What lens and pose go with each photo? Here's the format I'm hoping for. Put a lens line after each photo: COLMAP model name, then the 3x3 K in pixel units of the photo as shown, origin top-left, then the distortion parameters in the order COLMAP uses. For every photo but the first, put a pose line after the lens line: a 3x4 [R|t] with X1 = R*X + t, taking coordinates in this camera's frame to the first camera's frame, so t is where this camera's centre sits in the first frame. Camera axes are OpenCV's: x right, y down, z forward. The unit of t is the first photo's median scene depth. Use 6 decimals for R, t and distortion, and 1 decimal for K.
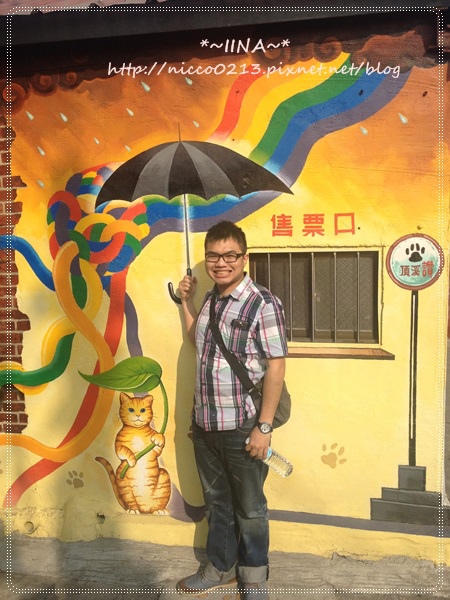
lens RADIAL K [[578.6, 0, 225.0], [0, 578.6, 300.0], [0, 0, 1]] dist [0.113424, -0.288316]
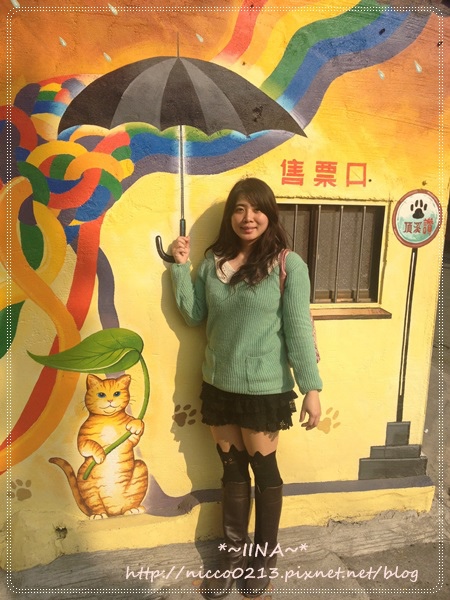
lens RADIAL K [[578.6, 0, 225.0], [0, 578.6, 300.0], [0, 0, 1]] dist [0.113424, -0.288316]
pose [[0.904341, -0.032103, 0.425602, -0.370993], [-0.001628, 0.996901, 0.078656, -0.004945], [-0.426808, -0.071824, 0.901486, 0.230816]]
